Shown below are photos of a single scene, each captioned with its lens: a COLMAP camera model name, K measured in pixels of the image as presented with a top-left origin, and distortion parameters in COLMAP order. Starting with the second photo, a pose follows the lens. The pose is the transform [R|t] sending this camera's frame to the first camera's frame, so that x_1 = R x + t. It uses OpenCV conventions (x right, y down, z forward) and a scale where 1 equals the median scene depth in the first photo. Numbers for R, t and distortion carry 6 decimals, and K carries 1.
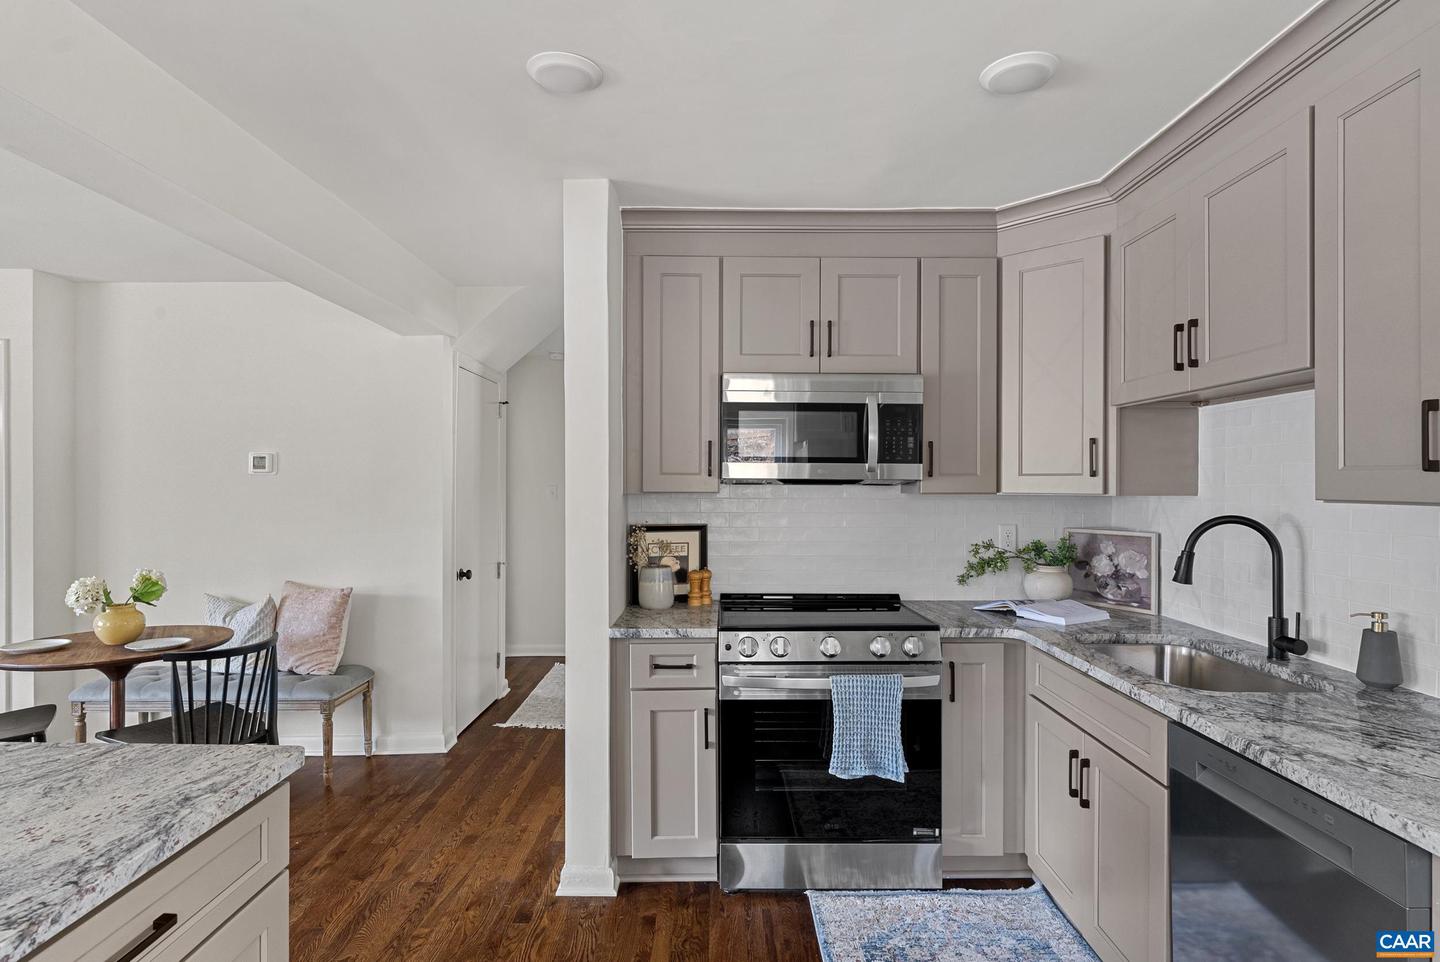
lens RADIAL K [[784.4, 0, 720.0], [0, 784.4, 481.0], [0, 0, 1]] dist [-0.000968, -0.000273]
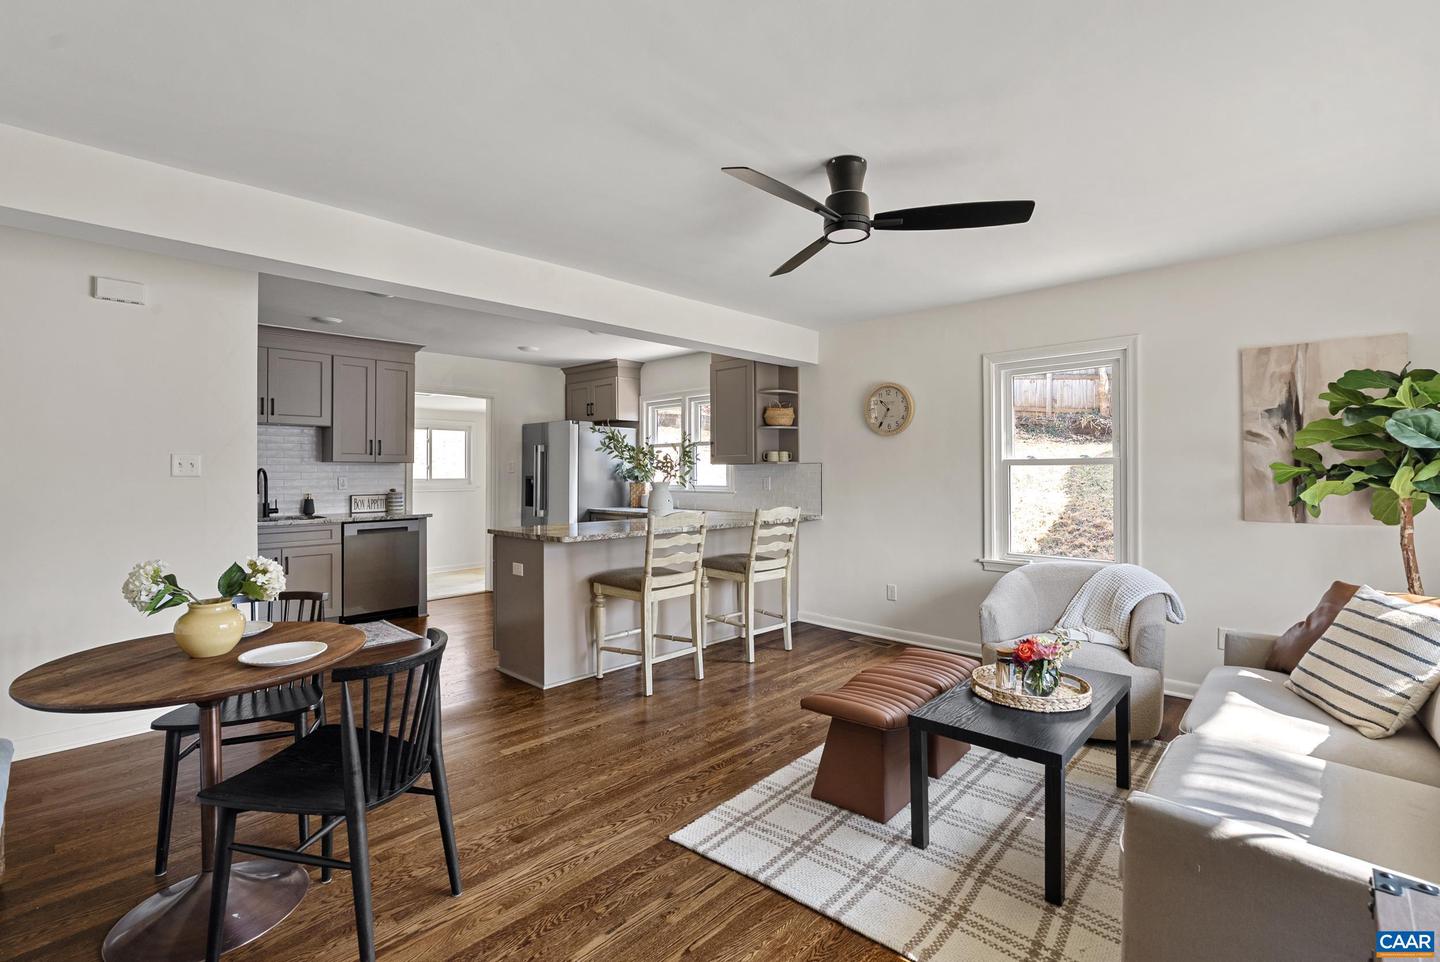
lens RADIAL K [[658.8, 0, 727.1], [0, 658.8, 470.0], [0, 0, 1]] dist [-0.008504, 0.000160]
pose [[-0.727872, -0.002098, 0.685710, -2.861229], [-0.004223, 0.999990, -0.001423, 0.062342], [-0.685700, -0.003931, -0.727874, 2.080057]]
